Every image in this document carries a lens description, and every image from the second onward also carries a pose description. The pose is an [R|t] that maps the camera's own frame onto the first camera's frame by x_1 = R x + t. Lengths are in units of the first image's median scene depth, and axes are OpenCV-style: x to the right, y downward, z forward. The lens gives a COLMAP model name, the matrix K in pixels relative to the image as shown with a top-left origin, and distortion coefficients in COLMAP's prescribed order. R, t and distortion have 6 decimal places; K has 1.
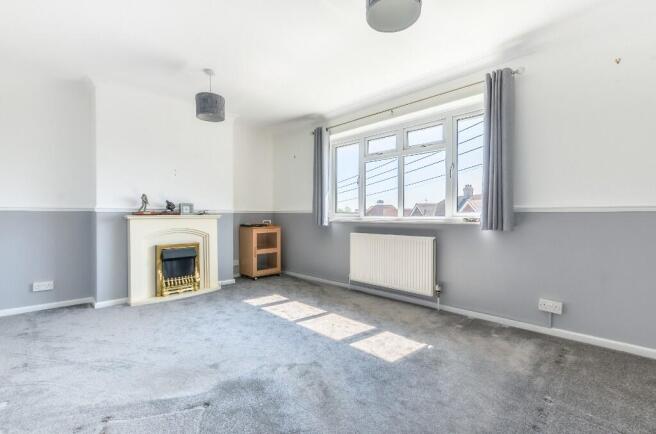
lens RADIAL K [[284.6, 0, 323.7], [0, 284.6, 218.6], [0, 0, 1]] dist [0.000113, 0.000018]
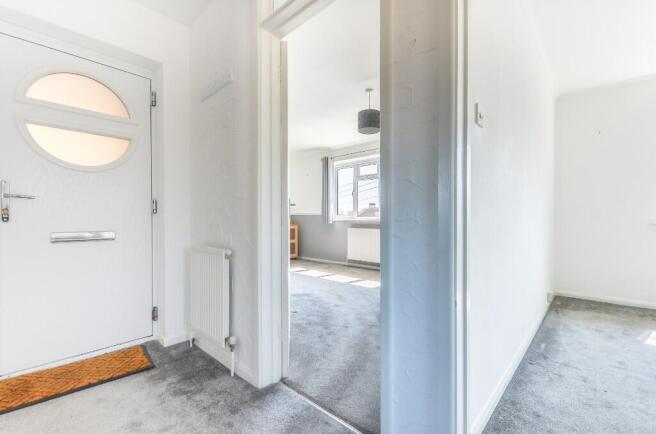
lens RADIAL K [[284.6, 0, 330.6], [0, 284.6, 218.1], [0, 0, 1]] dist [0.000113, 0.000018]
pose [[0.998861, 0.002628, 0.047646, -0.063426], [-0.002250, 0.999966, -0.007994, 0.008102], [-0.047666, 0.007878, 0.998832, -0.462912]]
